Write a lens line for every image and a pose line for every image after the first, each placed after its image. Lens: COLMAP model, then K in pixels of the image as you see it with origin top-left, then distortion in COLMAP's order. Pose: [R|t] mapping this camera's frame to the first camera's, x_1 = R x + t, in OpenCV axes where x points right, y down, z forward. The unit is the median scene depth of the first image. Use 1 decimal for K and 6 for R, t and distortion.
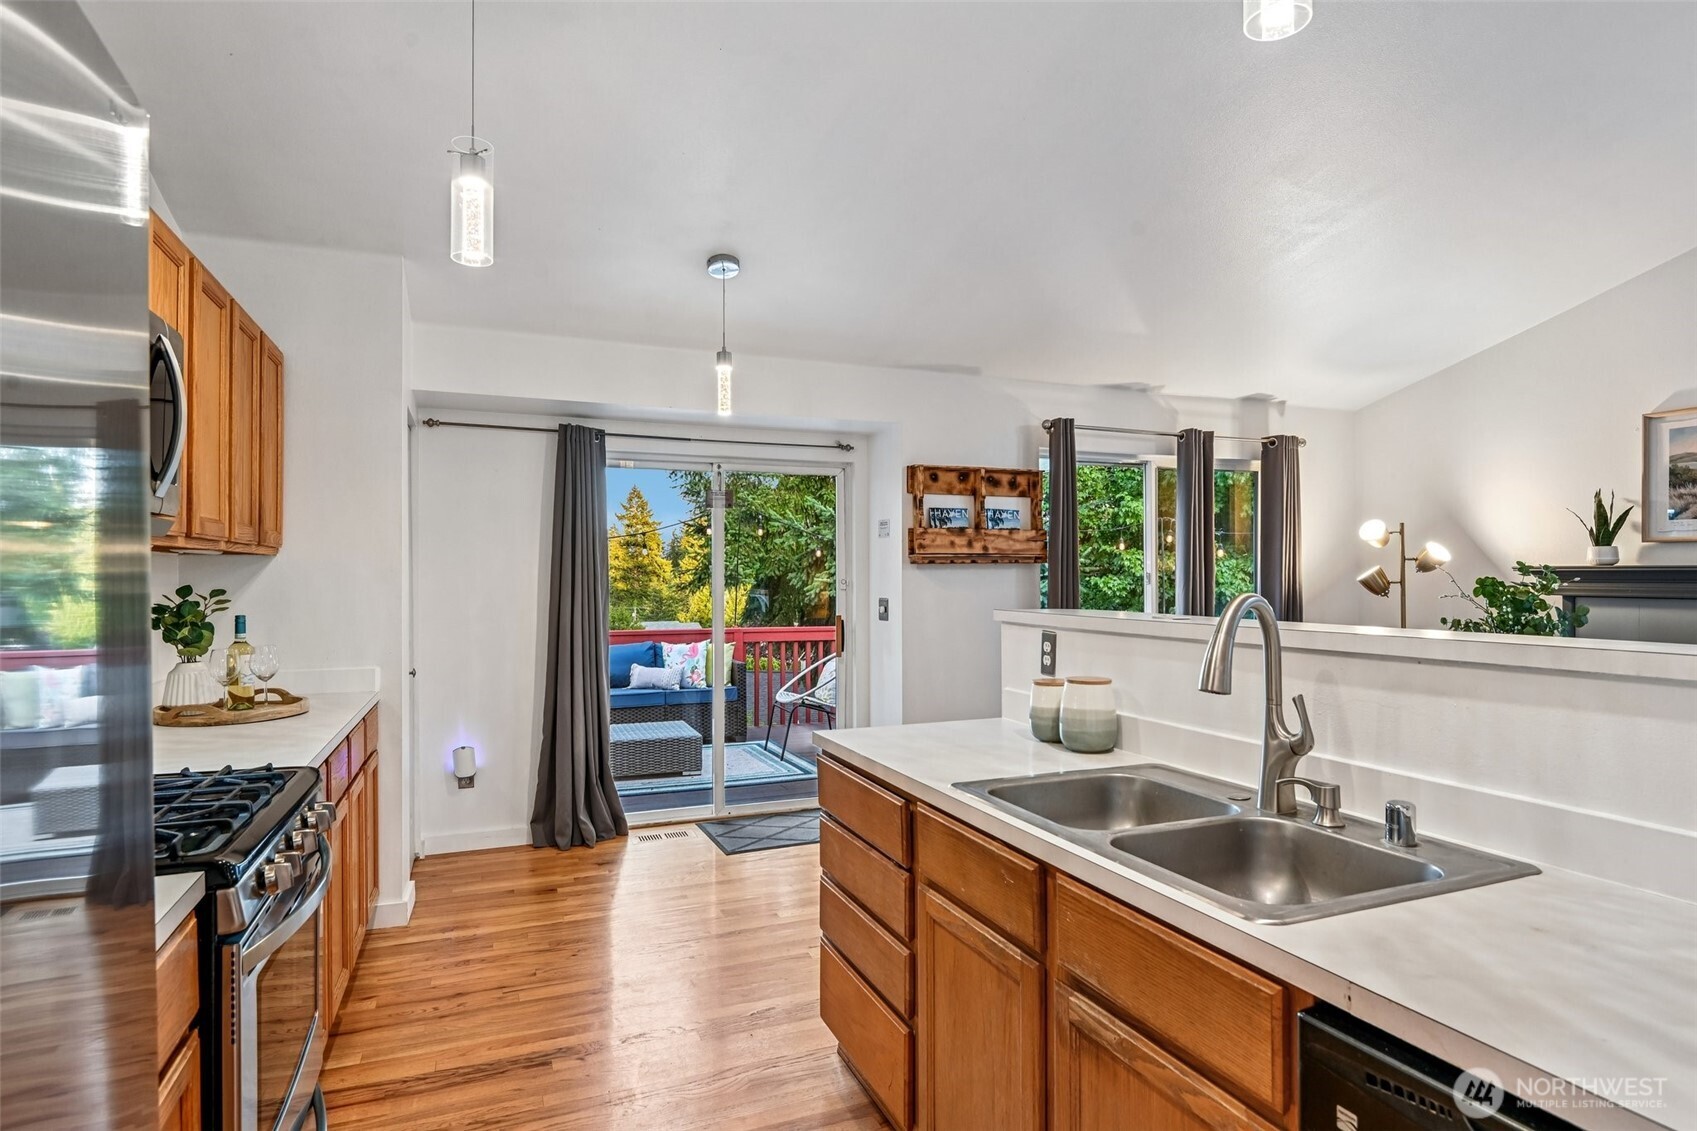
lens RADIAL K [[922.7, 0, 848.5], [0, 922.7, 565.5], [0, 0, 1]] dist [-0.000208, -0.010293]
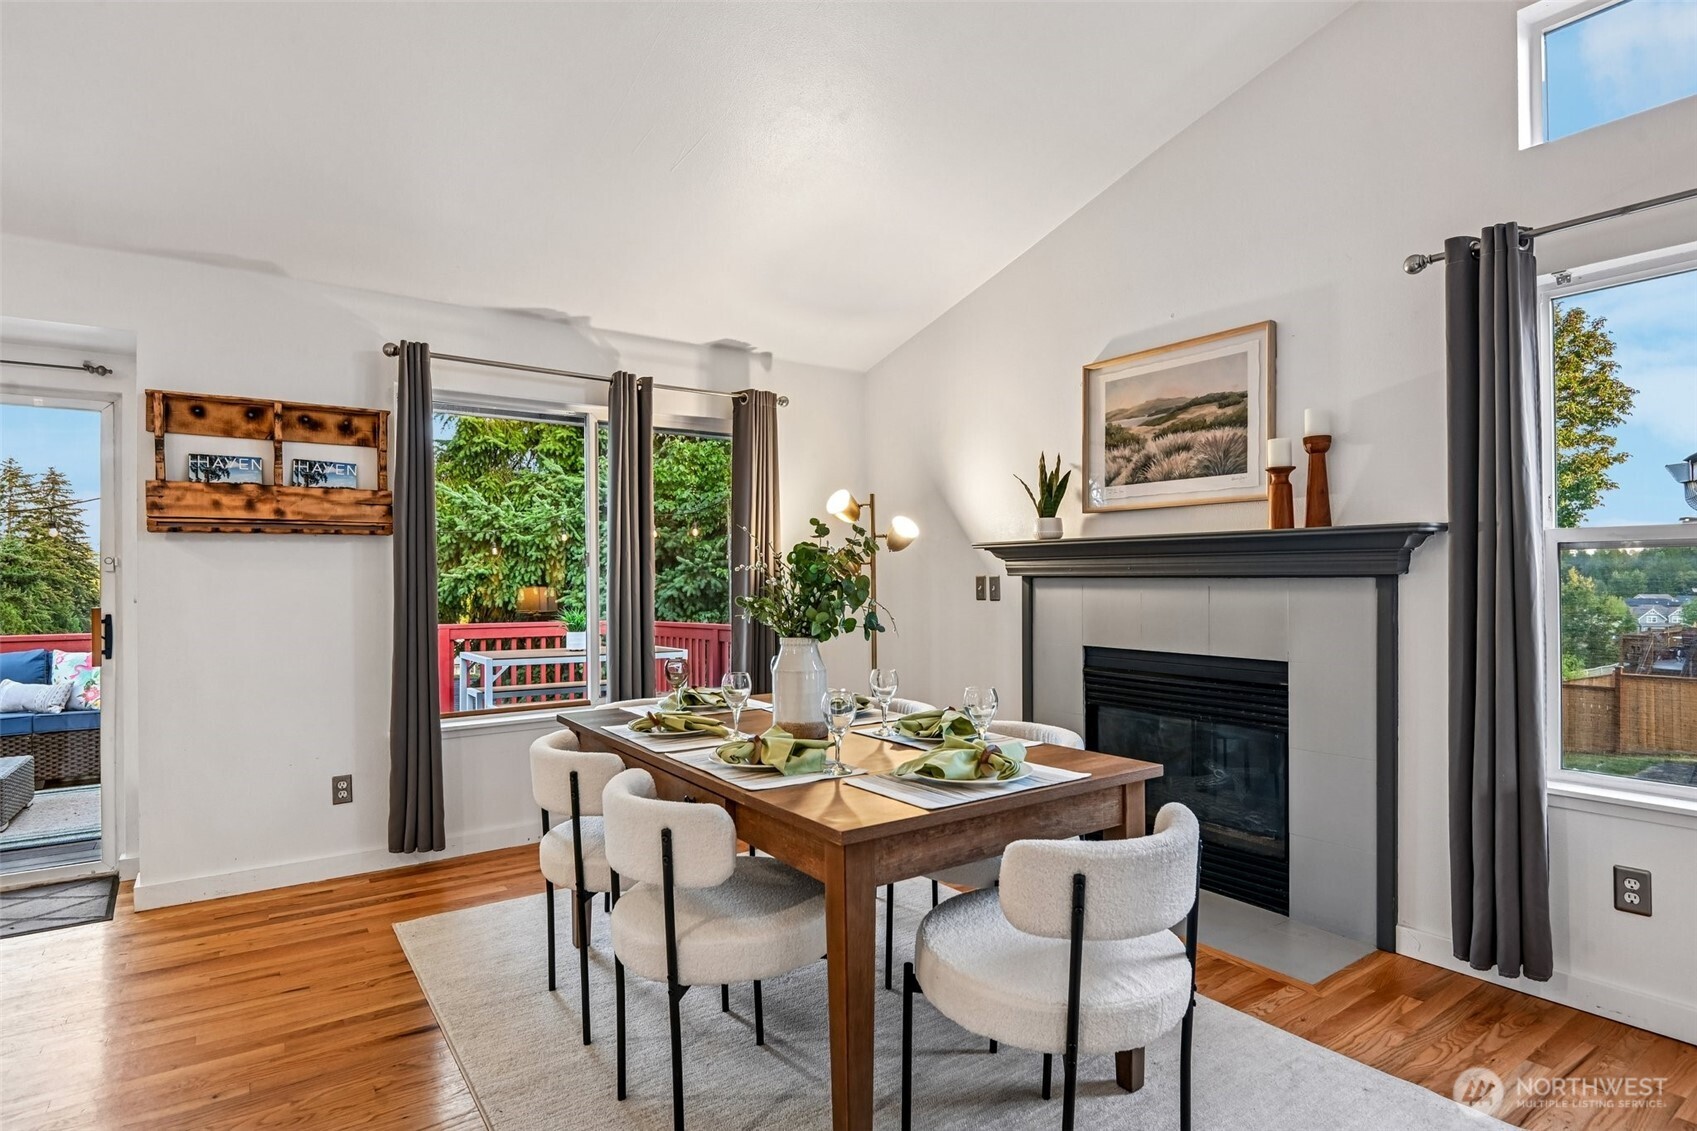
lens RADIAL K [[896.3, 0, 850.8], [0, 896.3, 580.6], [0, 0, 1]] dist [0.000580, -0.008694]
pose [[0.969987, -0.003763, 0.243129, 0.405487], [0.000347, 0.999901, 0.014091, 0.024785], [-0.243158, -0.013583, 0.969892, 0.205009]]
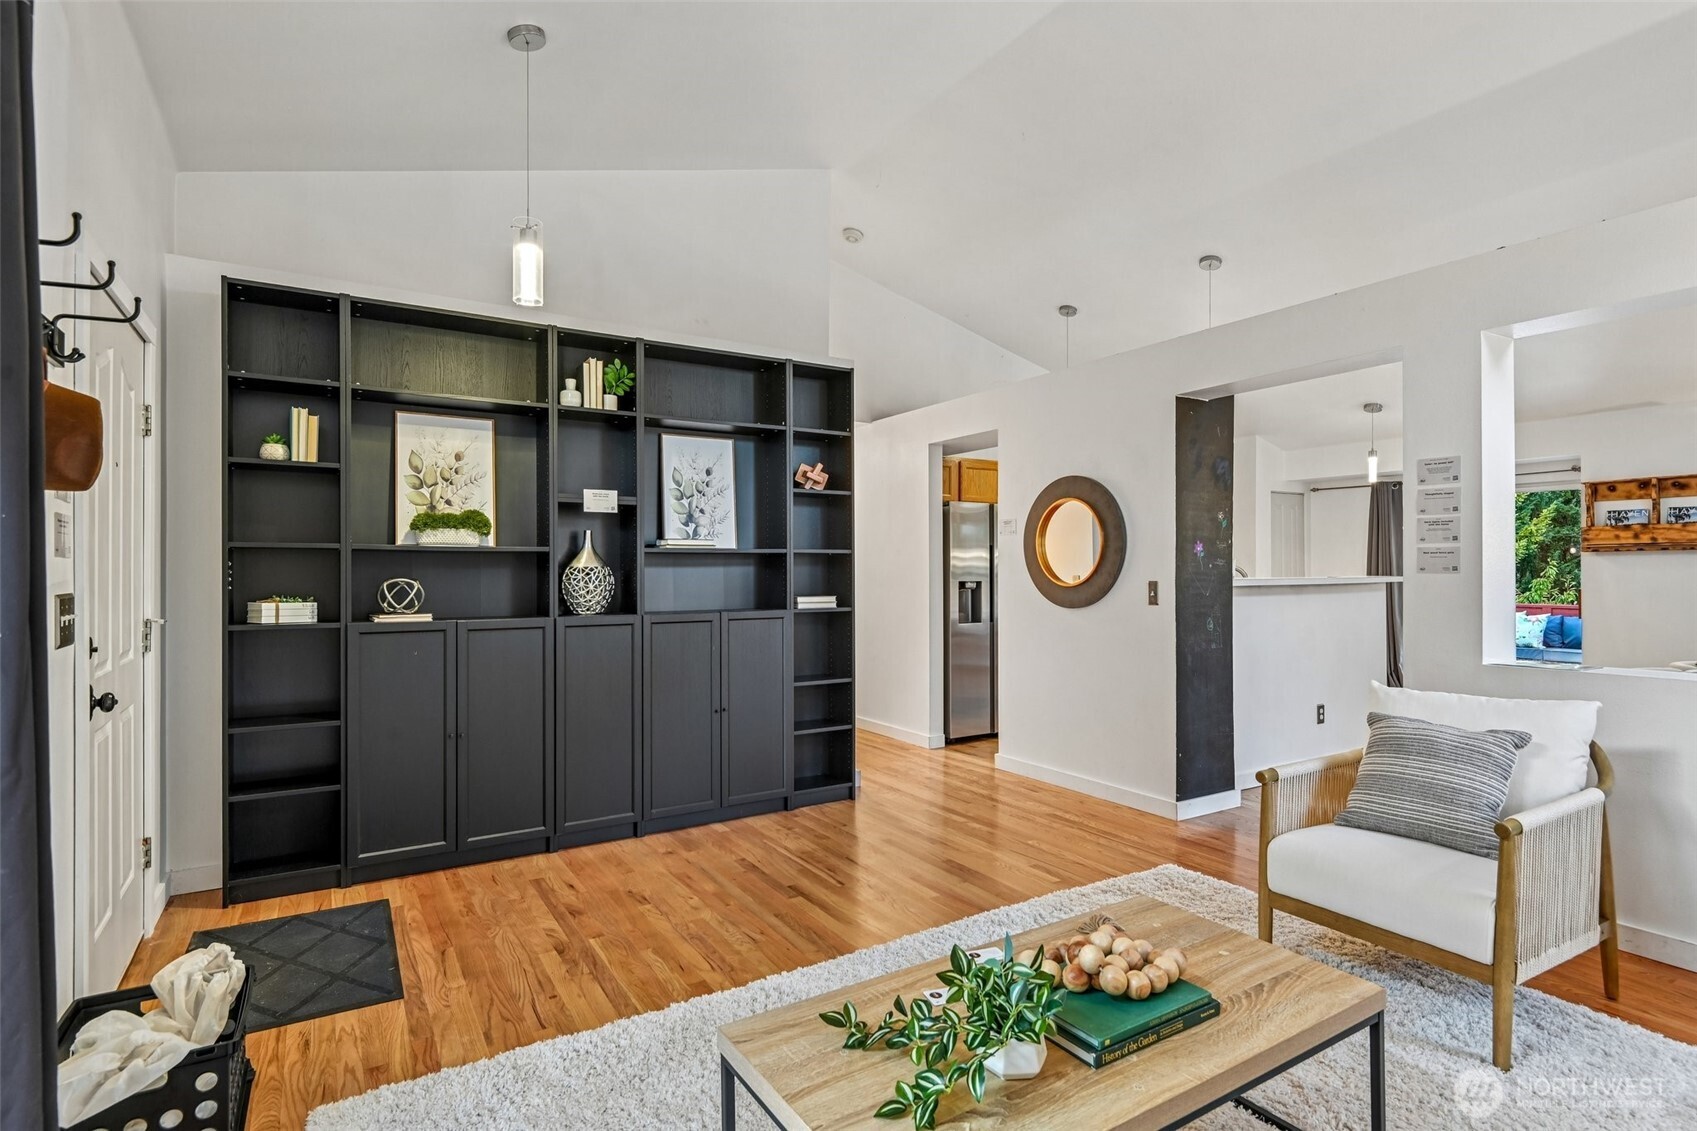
lens RADIAL K [[851.9, 0, 844.1], [0, 851.9, 566.2], [0, 0, 1]] dist [0.013209, -0.013218]
pose [[0.181732, -0.007170, -0.983322, 1.112416], [0.012591, 0.999908, -0.004964, 0.011482], [0.983267, -0.011479, 0.181806, -0.347487]]
